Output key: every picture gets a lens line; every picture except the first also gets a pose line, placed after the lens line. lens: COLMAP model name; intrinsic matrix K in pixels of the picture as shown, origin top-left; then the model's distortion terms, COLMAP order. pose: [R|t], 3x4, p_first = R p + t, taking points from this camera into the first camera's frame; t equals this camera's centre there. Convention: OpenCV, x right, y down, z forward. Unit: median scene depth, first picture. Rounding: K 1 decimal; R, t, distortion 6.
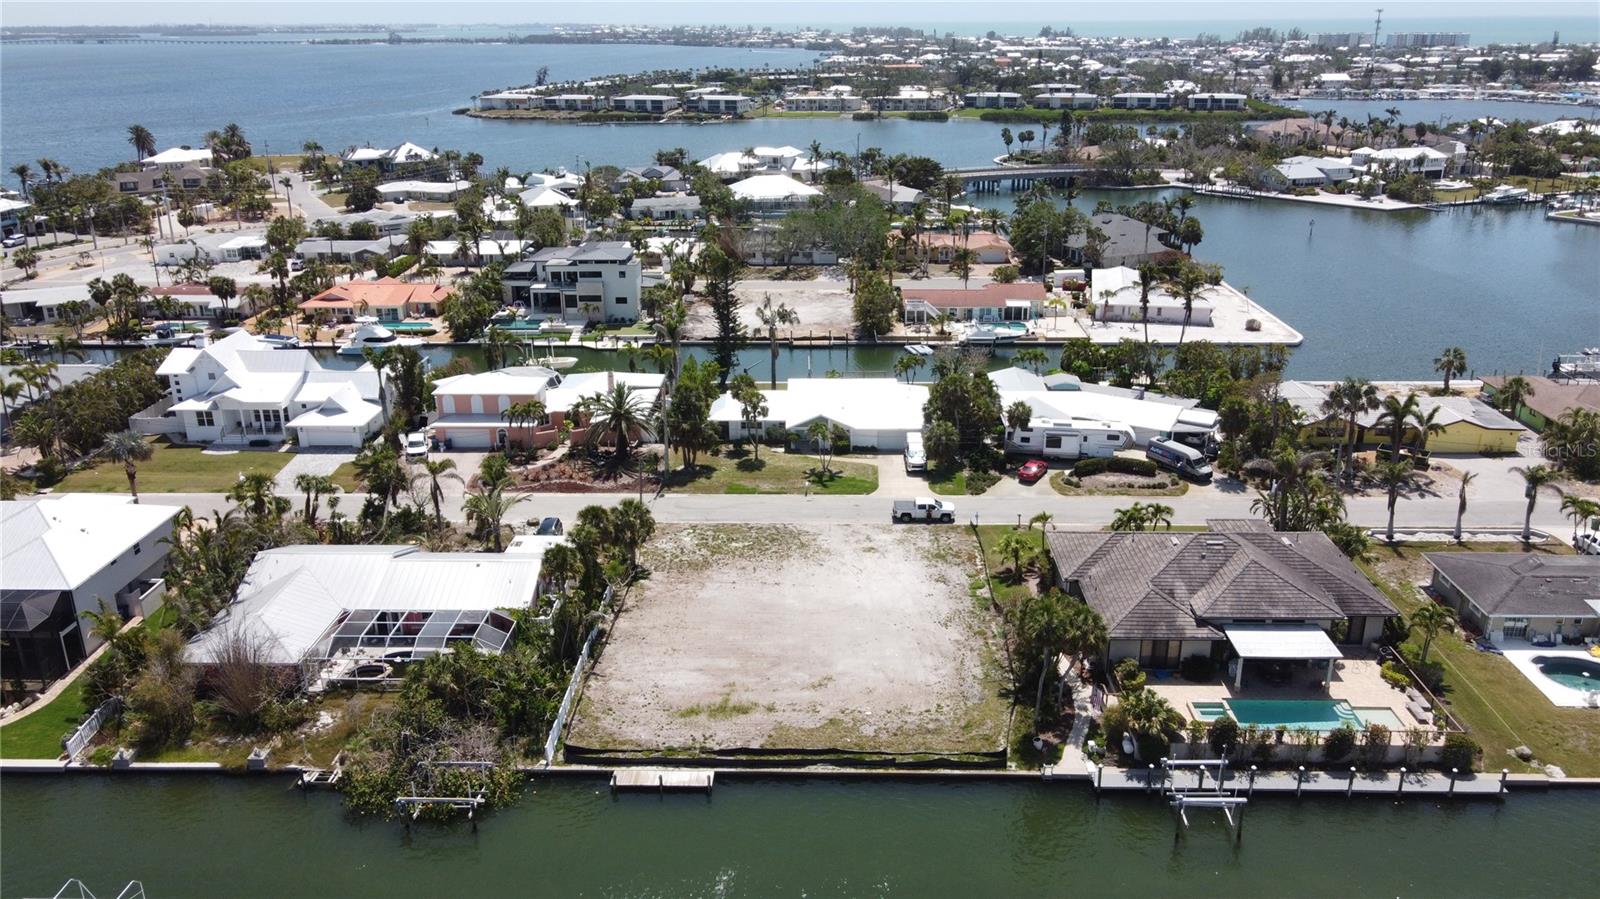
lens RADIAL K [[1237.6, 0, 798.5], [0, 1237.6, 443.5], [0, 0, 1]] dist [-0.000975, 0.016997]
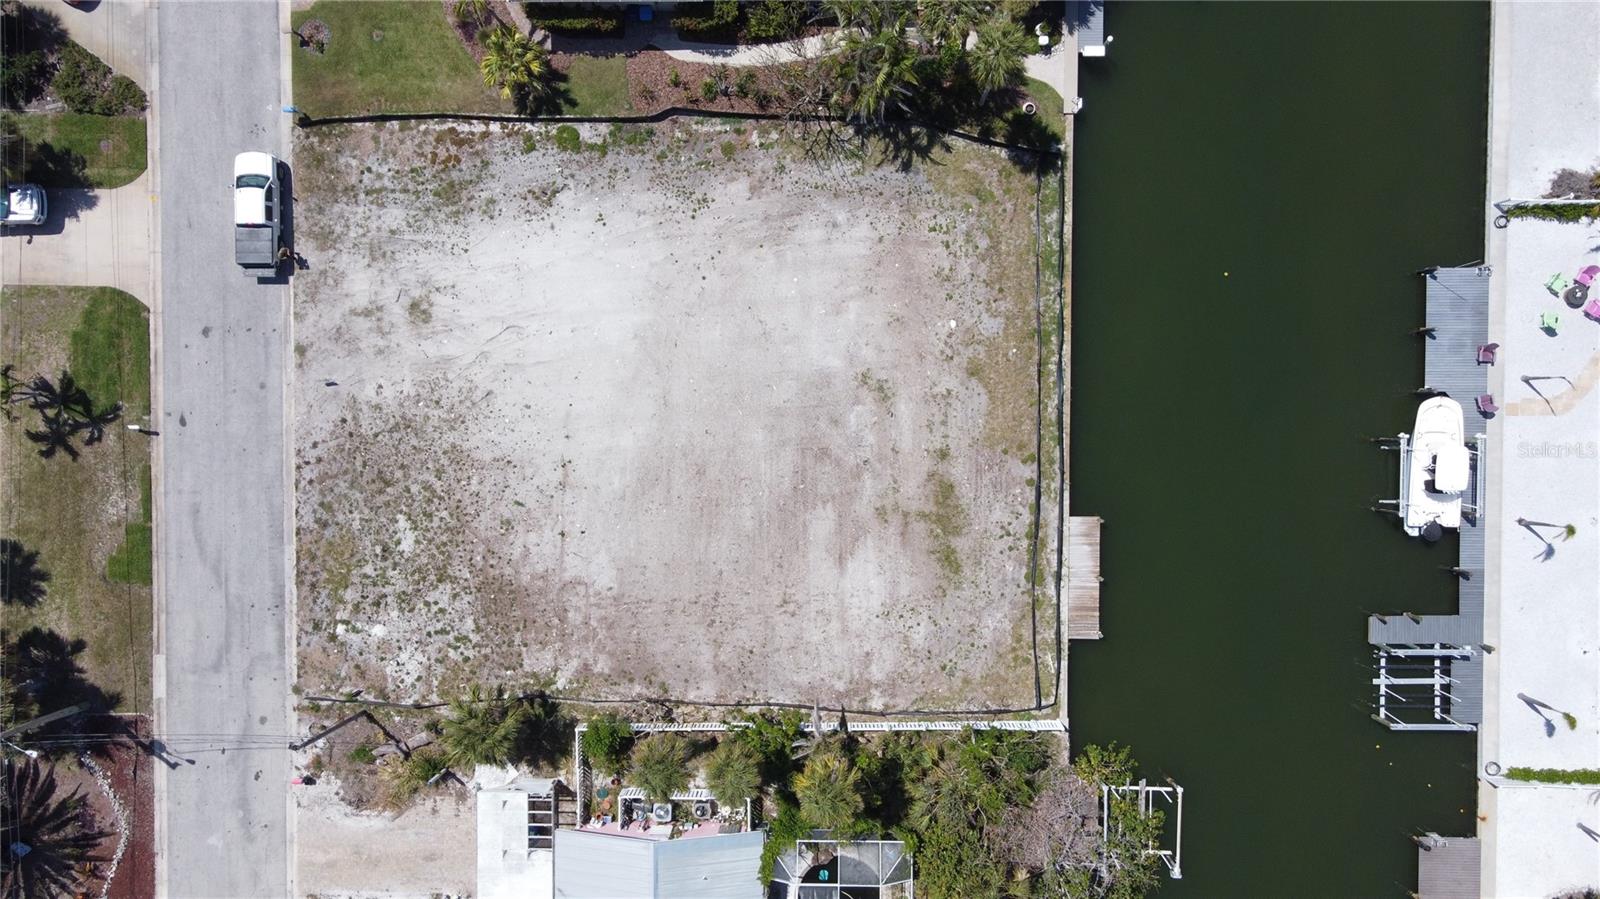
lens RADIAL K [[1237.6, 0, 806.9], [0, 1237.6, 451.5], [0, 0, 1]] dist [-0.000975, 0.016997]
pose [[-0.032963, -0.999017, -0.029627, 0.002653], [0.339001, -0.039062, 0.939975, -0.316355], [-0.940208, 0.020941, 0.339955, 0.502136]]
